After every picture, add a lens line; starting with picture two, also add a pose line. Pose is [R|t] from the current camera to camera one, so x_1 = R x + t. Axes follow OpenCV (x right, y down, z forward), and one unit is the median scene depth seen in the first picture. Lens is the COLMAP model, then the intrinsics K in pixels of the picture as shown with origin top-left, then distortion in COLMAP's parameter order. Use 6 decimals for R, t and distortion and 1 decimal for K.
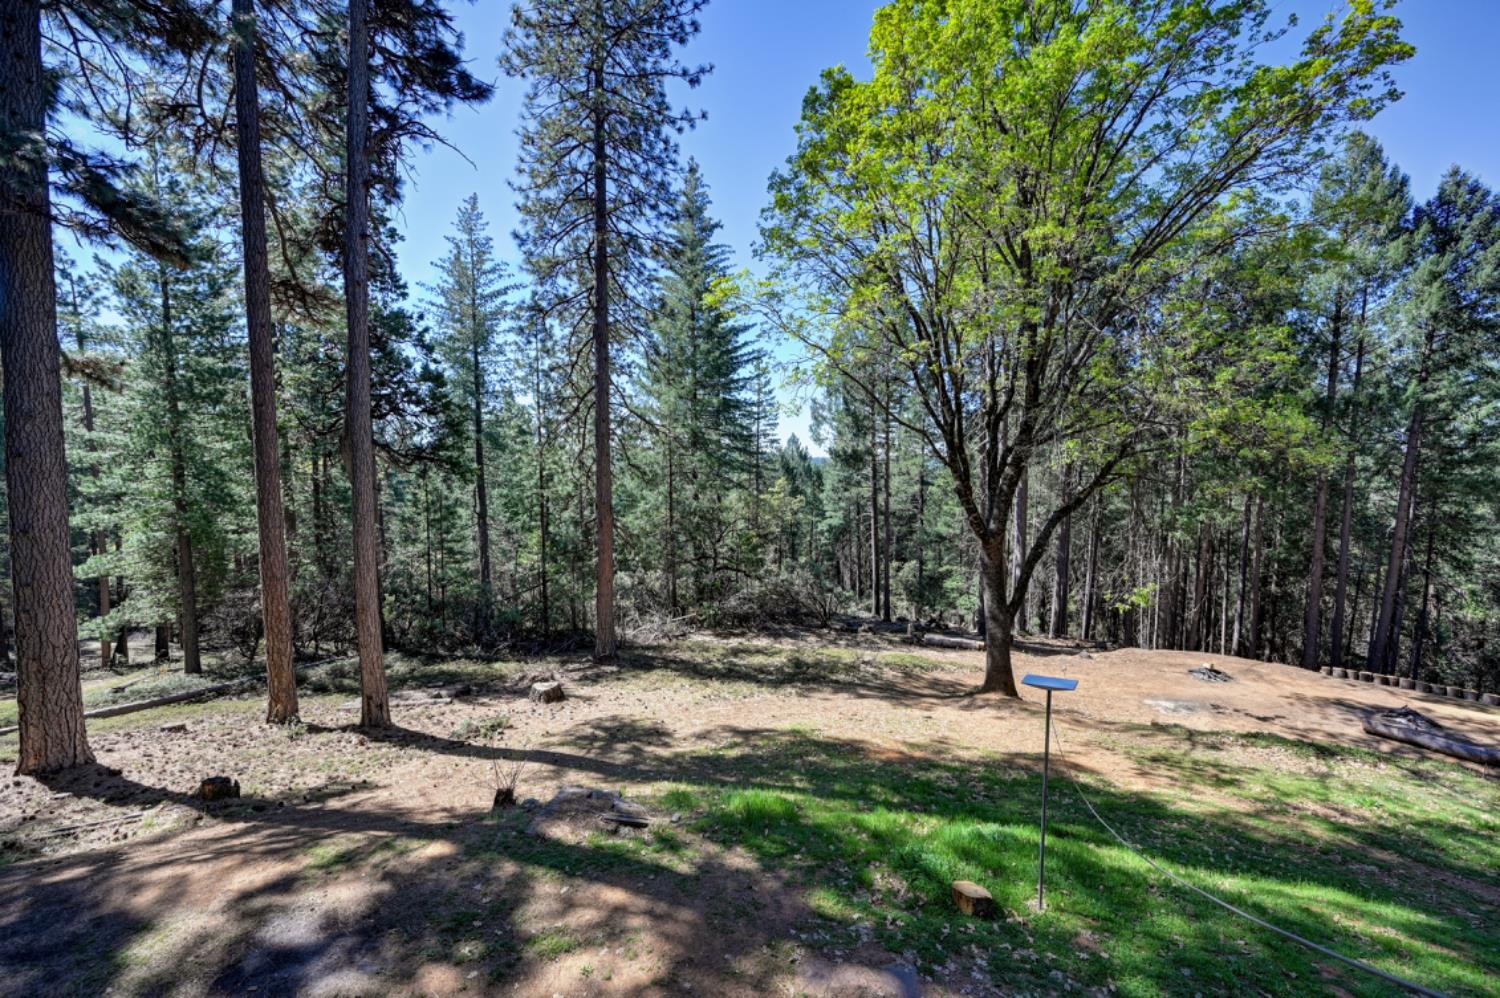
lens RADIAL K [[589.9, 0, 751.0], [0, 589.9, 505.6], [0, 0, 1]] dist [0.002062, 0.000243]
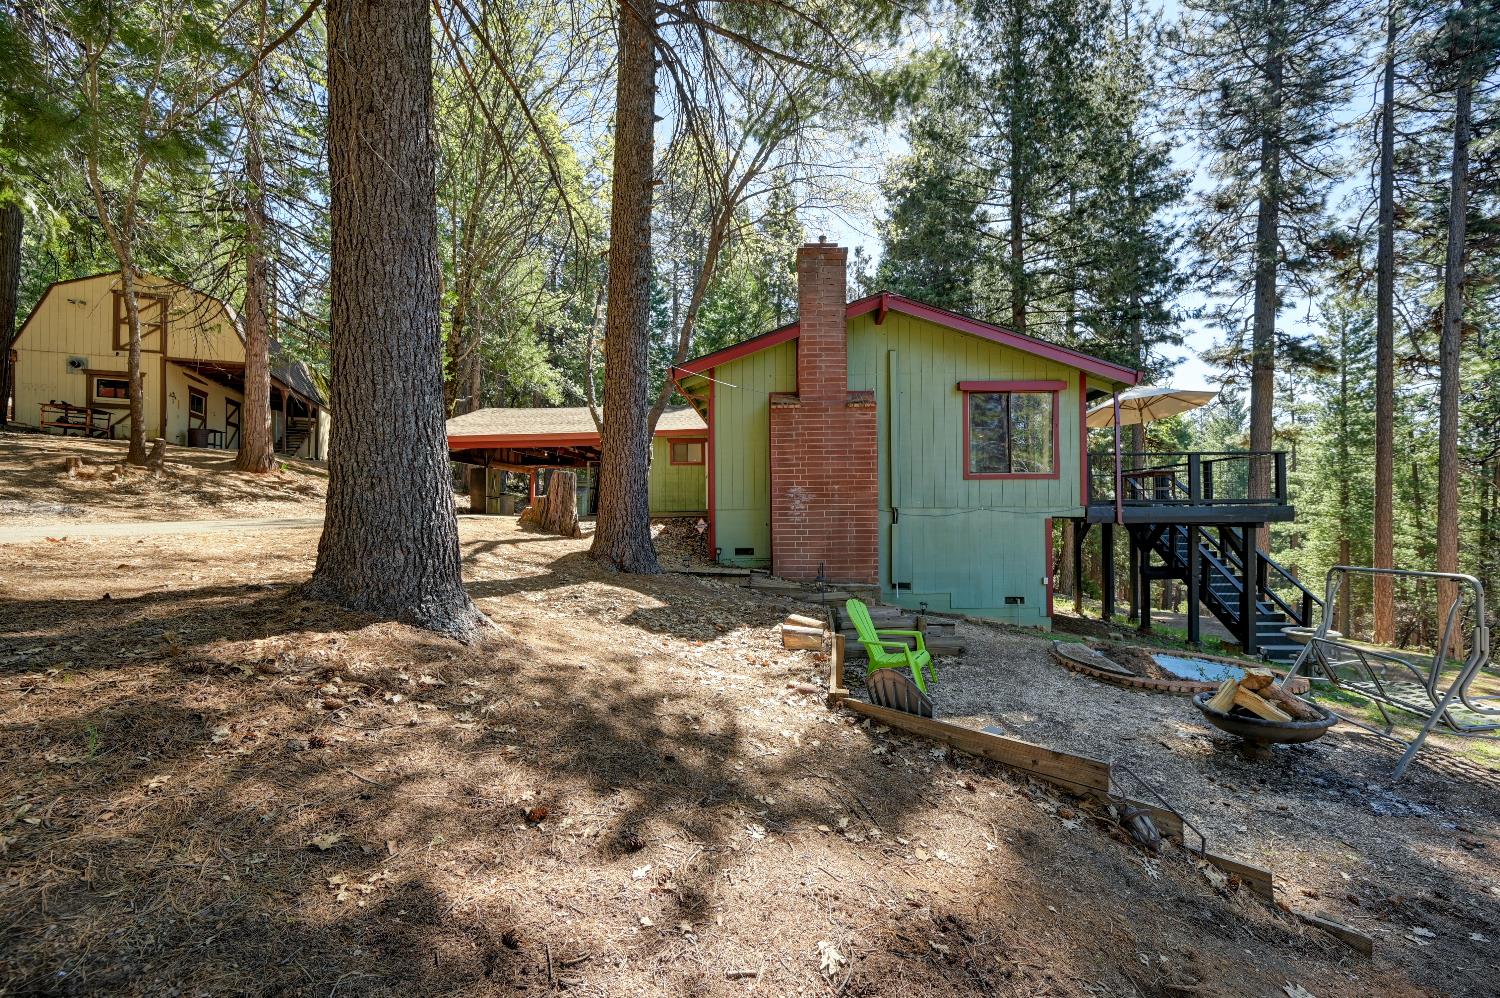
lens RADIAL K [[589.9, 0, 751.6], [0, 589.9, 503.6], [0, 0, 1]] dist [0.002062, 0.000243]
pose [[-0.018757, -0.012514, -0.999746, 0.385619], [-0.079813, 0.996749, -0.010979, 0.071422], [0.996633, 0.079587, -0.019695, -0.313767]]
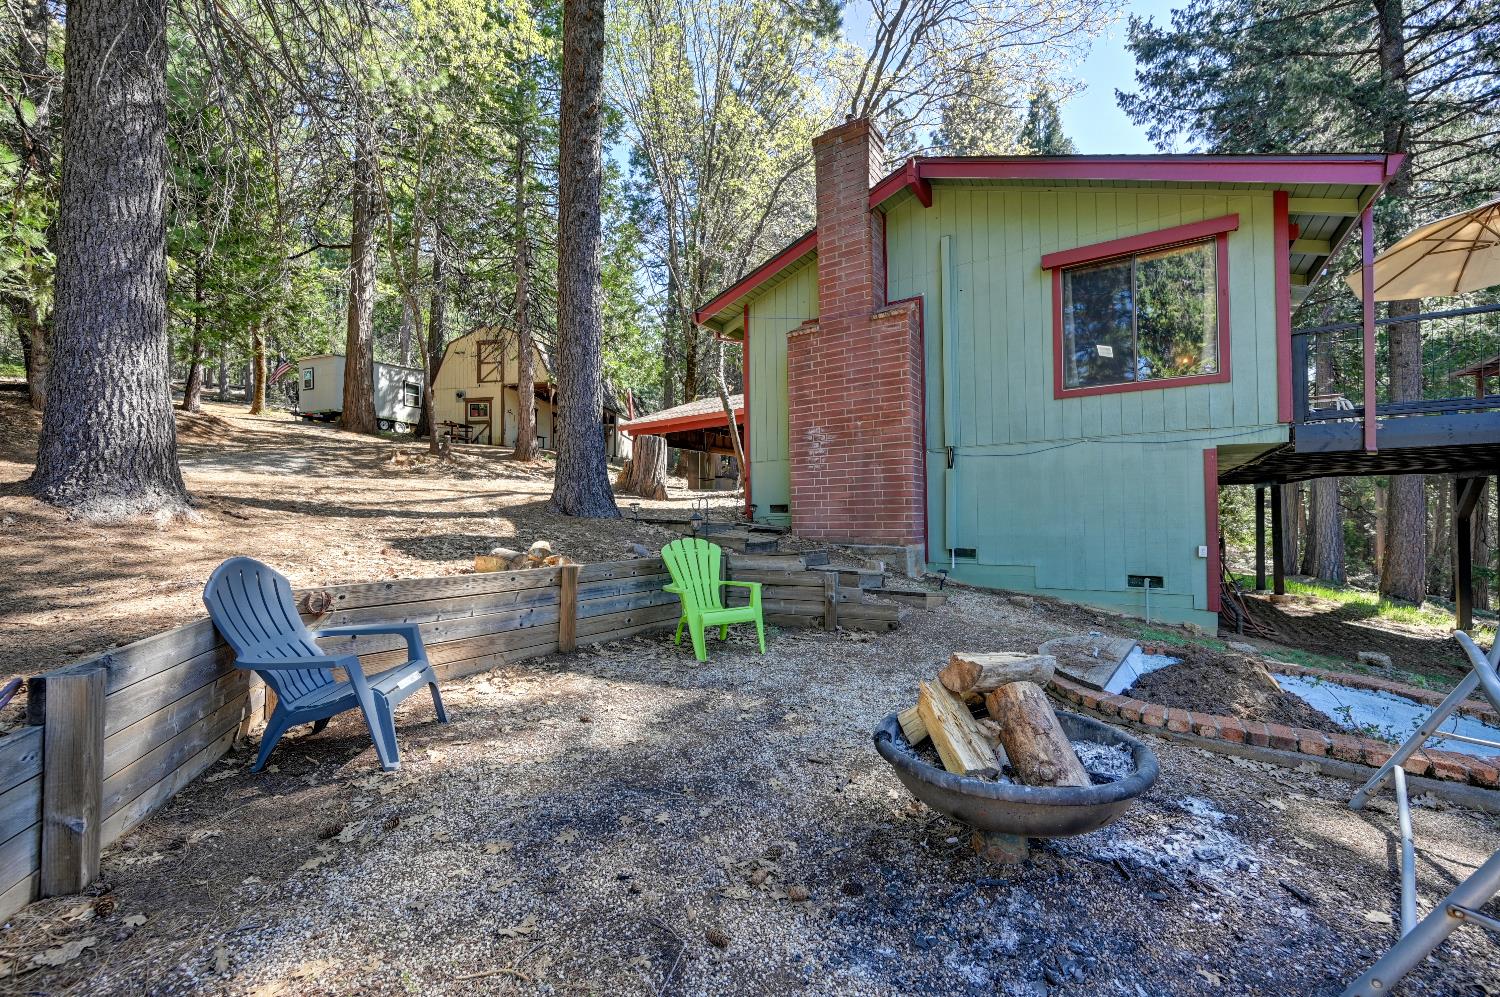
lens RADIAL K [[589.9, 0, 749.9], [0, 589.9, 503.8], [0, 0, 1]] dist [0.002062, 0.000243]
pose [[-0.540428, -0.006025, -0.841369, 0.296493], [-0.060928, 0.997629, 0.031991, 0.085631], [0.839181, 0.068552, -0.539514, -0.163015]]
